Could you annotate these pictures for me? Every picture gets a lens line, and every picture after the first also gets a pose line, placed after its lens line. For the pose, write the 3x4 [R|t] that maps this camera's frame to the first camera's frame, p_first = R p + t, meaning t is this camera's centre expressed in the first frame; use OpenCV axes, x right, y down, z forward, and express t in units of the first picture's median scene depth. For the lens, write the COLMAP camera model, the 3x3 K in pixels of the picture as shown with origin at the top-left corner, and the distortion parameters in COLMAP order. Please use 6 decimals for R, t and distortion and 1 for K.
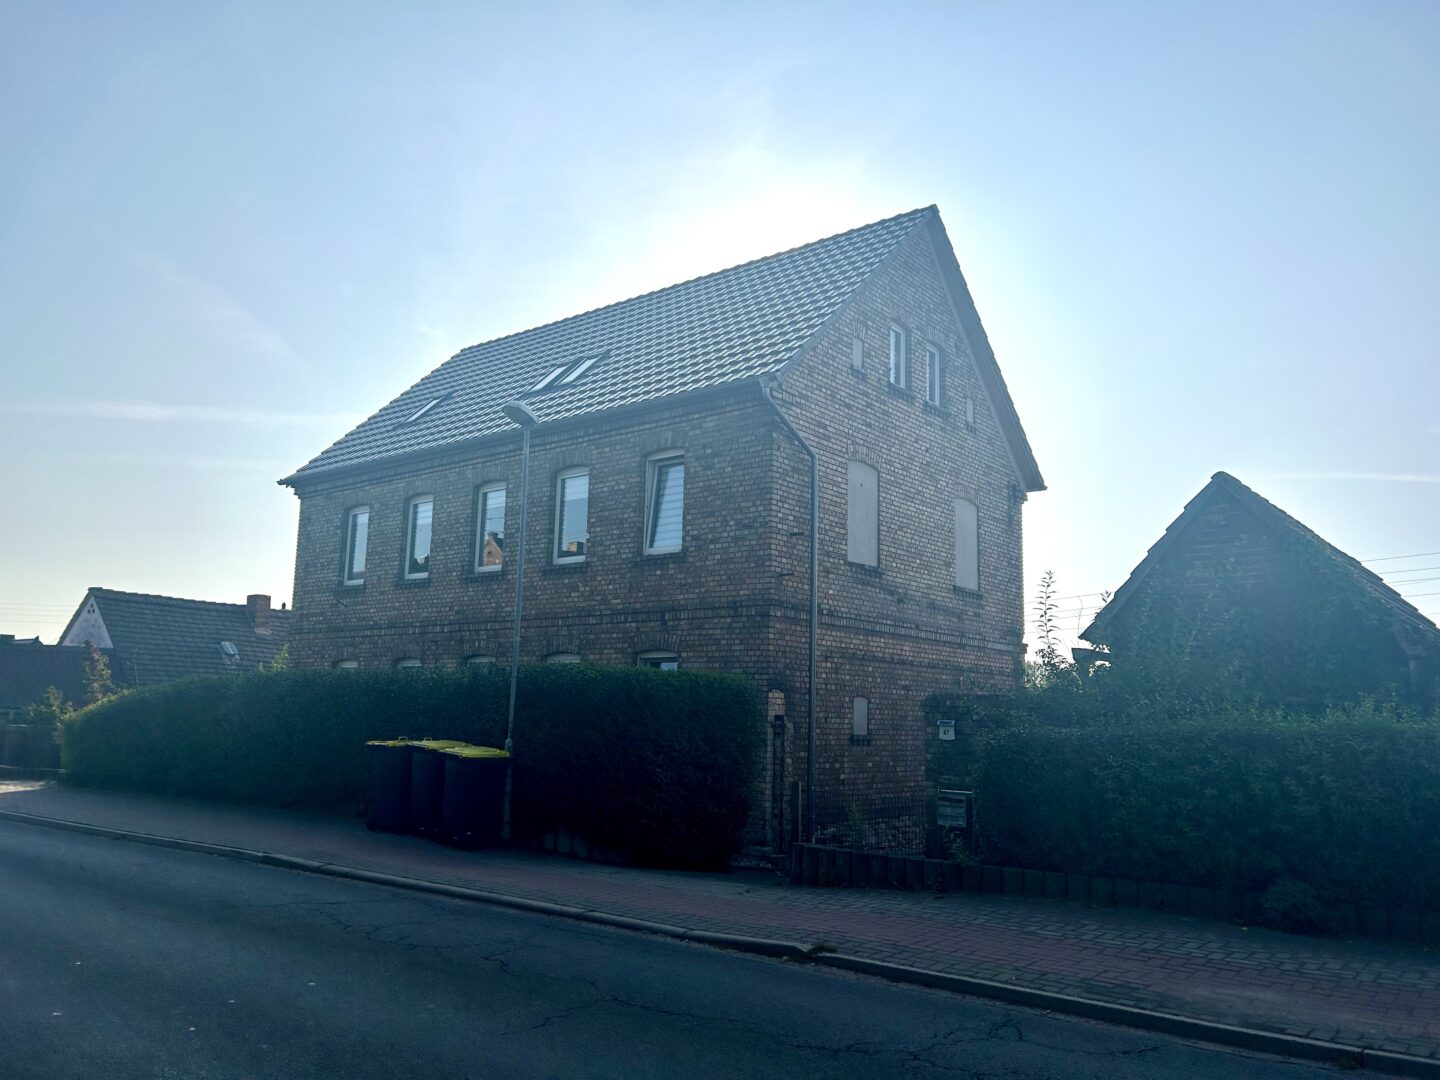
lens RADIAL K [[1091.6, 0, 727.2], [0, 1091.6, 531.5], [0, 0, 1]] dist [0.052257, -0.042890]
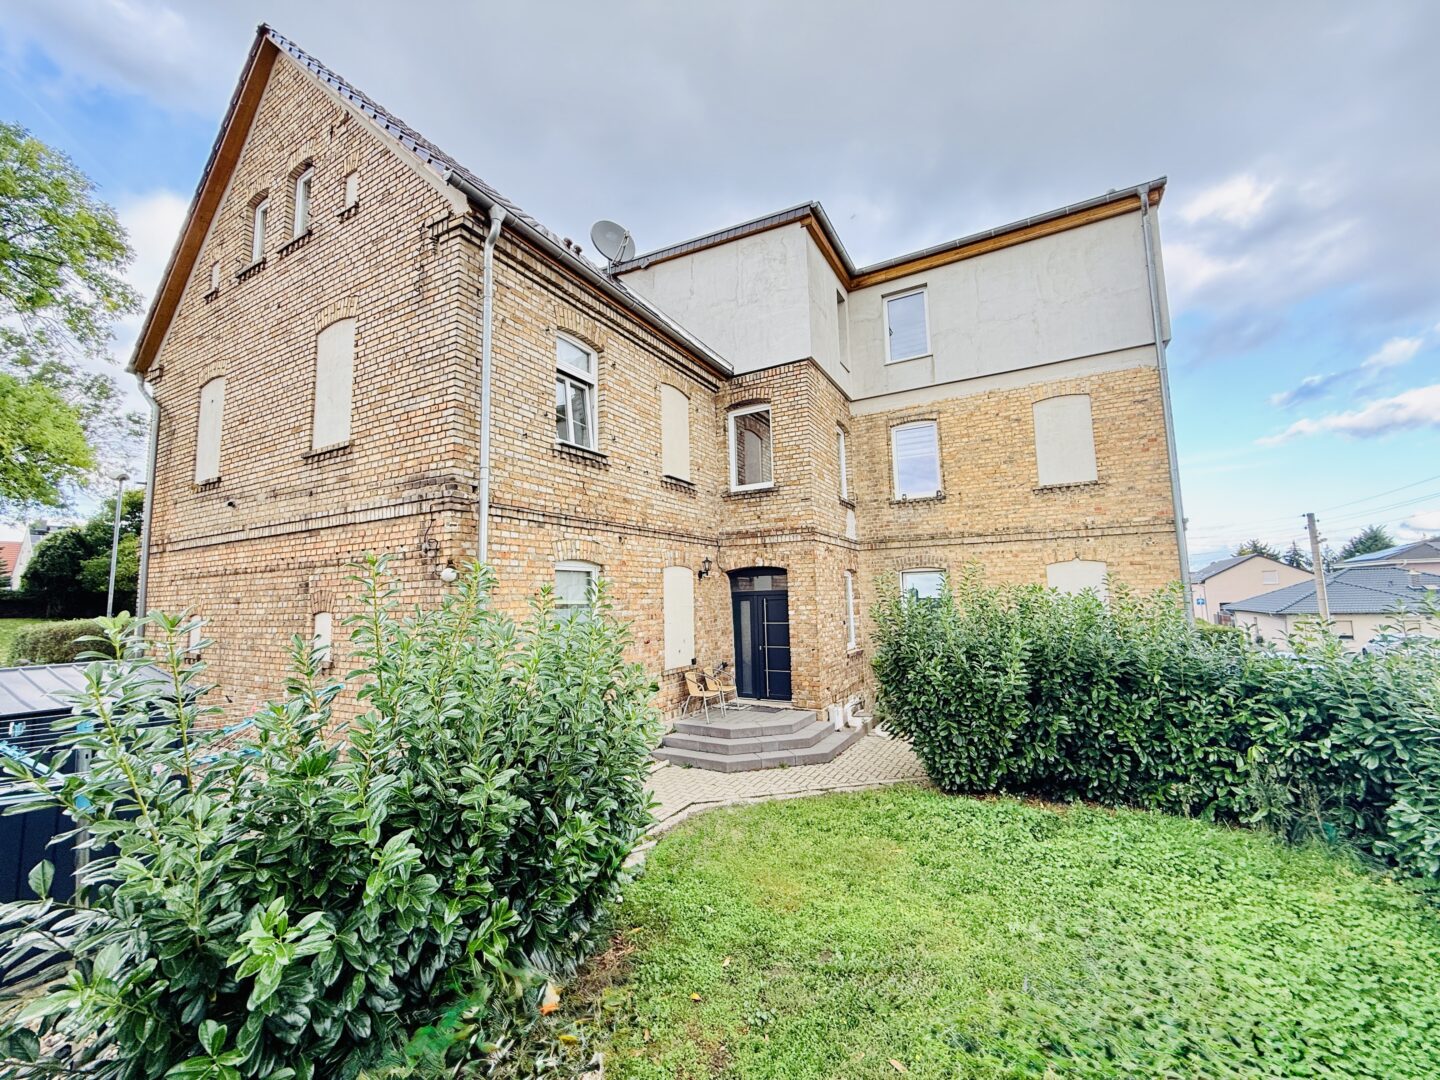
lens RADIAL K [[575.4, 0, 713.7], [0, 575.4, 540.5], [0, 0, 1]] dist [0.001541, 0.000072]
pose [[0.154347, -0.136284, -0.978572, 0.712045], [0.188700, 0.976275, -0.106201, 0.228248], [0.969829, -0.168265, 0.176402, 1.368096]]
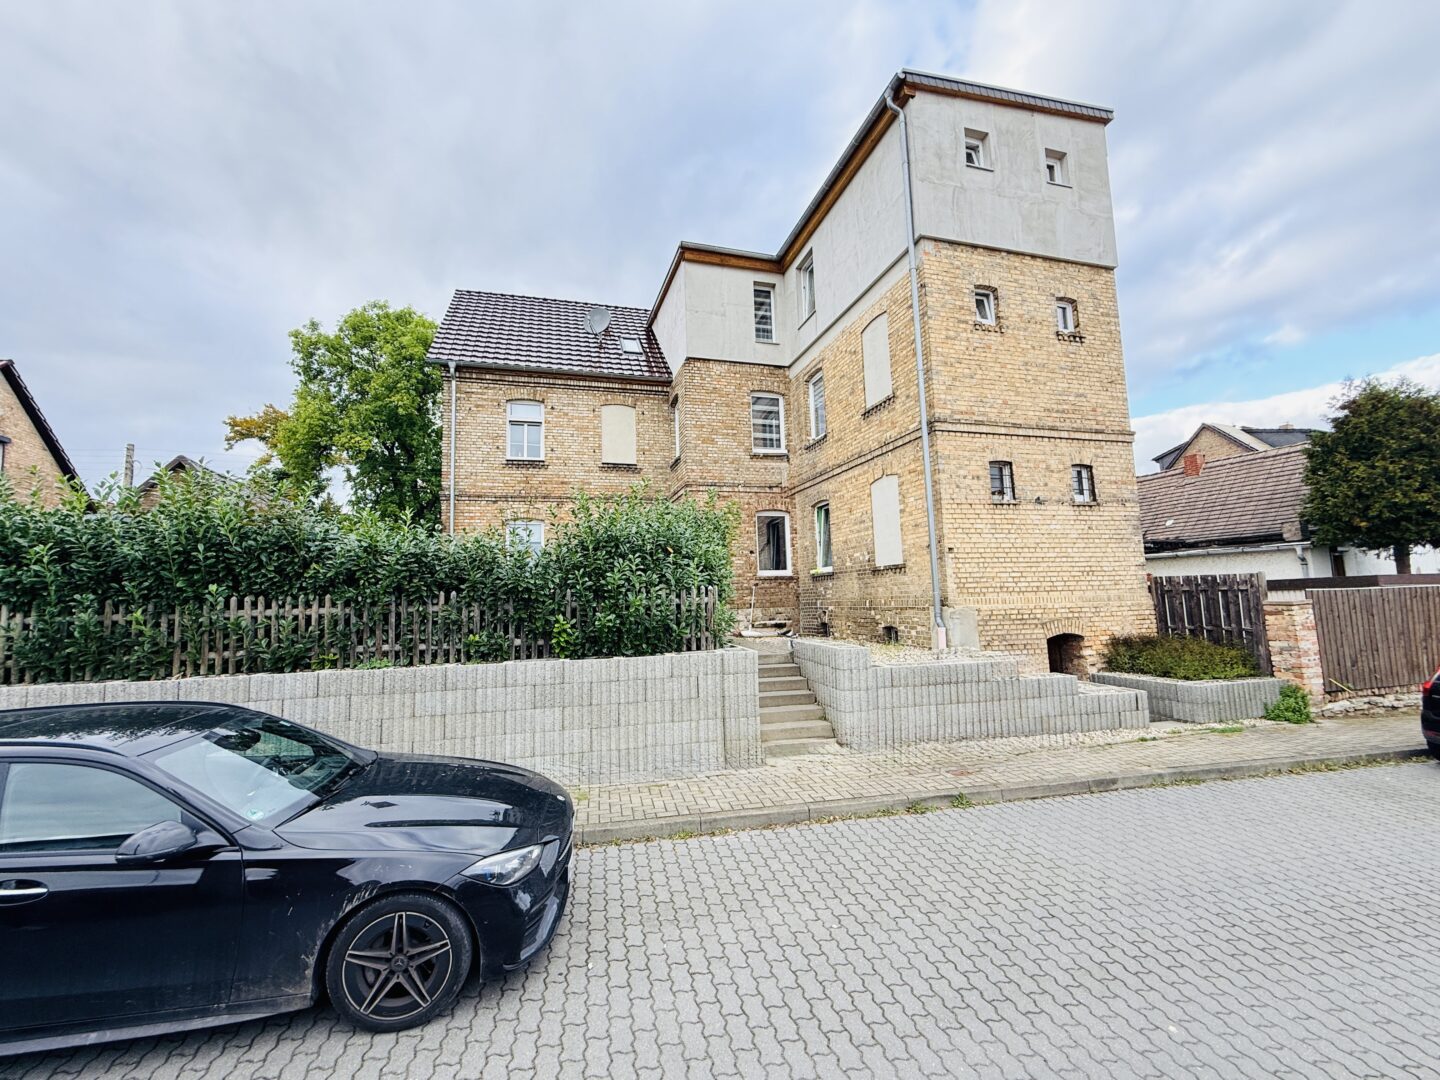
lens RADIAL K [[575.4, 0, 725.3], [0, 575.4, 539.4], [0, 0, 1]] dist [0.001541, 0.000072]
pose [[-0.577564, -0.096553, -0.810615, 0.773657], [0.147653, 0.964248, -0.220055, 0.438744], [0.802881, -0.246786, -0.542659, 2.041851]]
